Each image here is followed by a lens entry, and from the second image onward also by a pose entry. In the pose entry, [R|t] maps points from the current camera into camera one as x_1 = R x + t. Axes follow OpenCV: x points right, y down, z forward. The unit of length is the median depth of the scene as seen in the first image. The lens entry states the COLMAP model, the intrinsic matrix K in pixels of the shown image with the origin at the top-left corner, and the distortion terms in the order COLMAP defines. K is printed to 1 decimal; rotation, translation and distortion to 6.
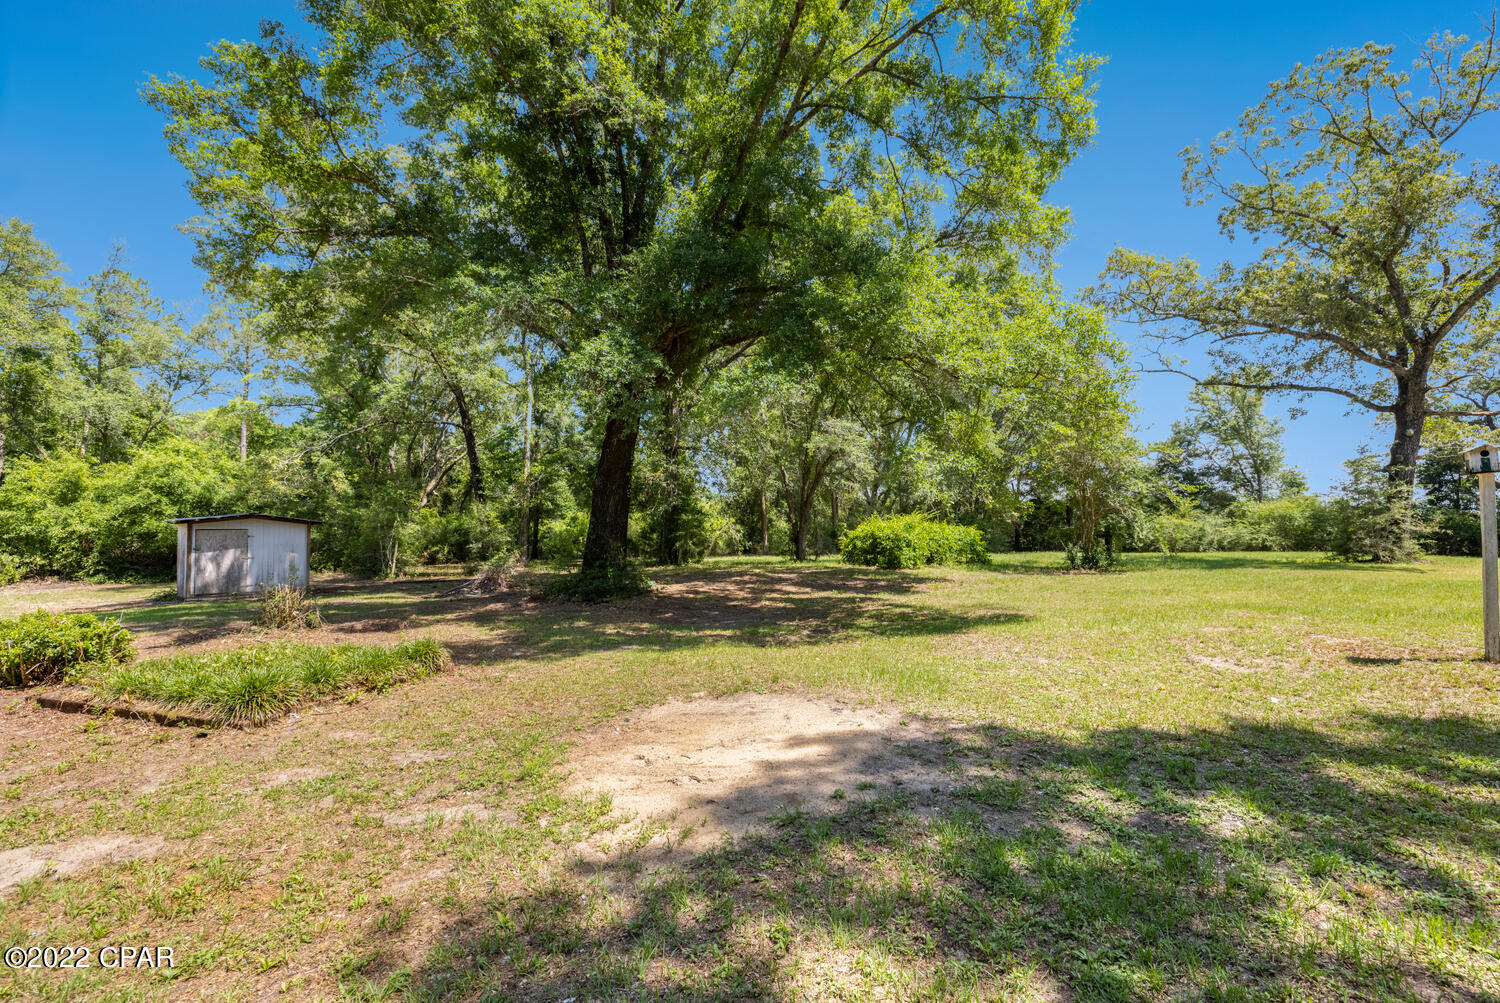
lens RADIAL K [[686.8, 0, 774.1], [0, 686.8, 495.8], [0, 0, 1]] dist [0.000434, 0.000235]
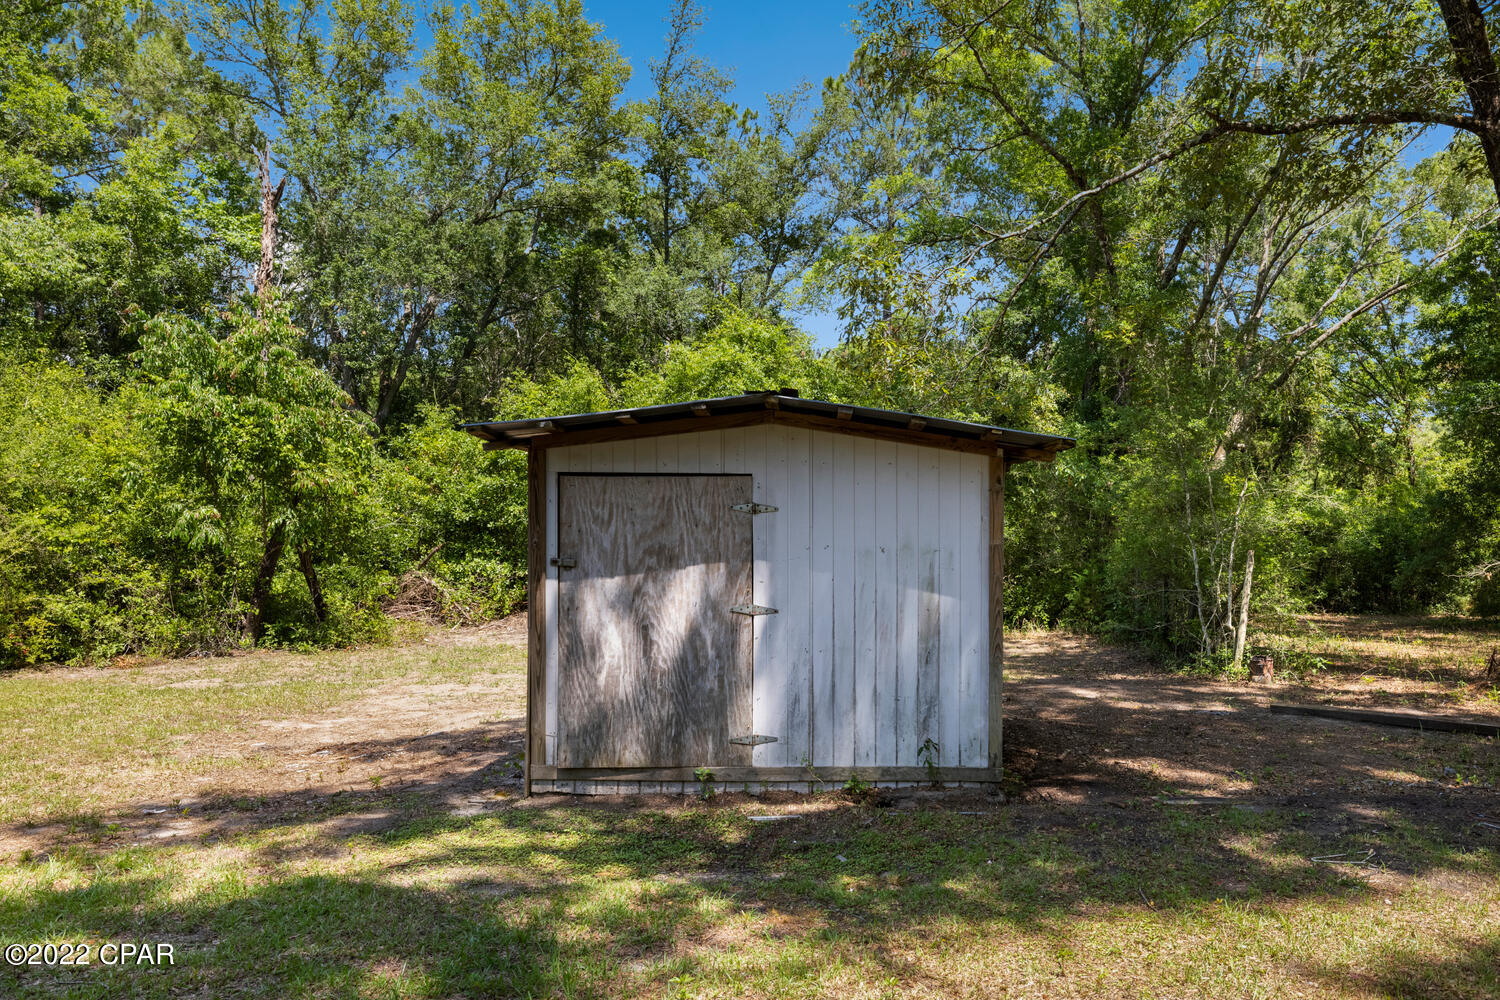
lens RADIAL K [[1051.7, 0, 750.0], [0, 1051.7, 500.0], [0, 0, 1]] dist [-0.000680, -0.000186]
pose [[0.680548, -0.015397, -0.732542, -0.406182], [0.023574, 0.999722, 0.000888, 0.043567], [0.732324, -0.017873, 0.680721, 0.600435]]
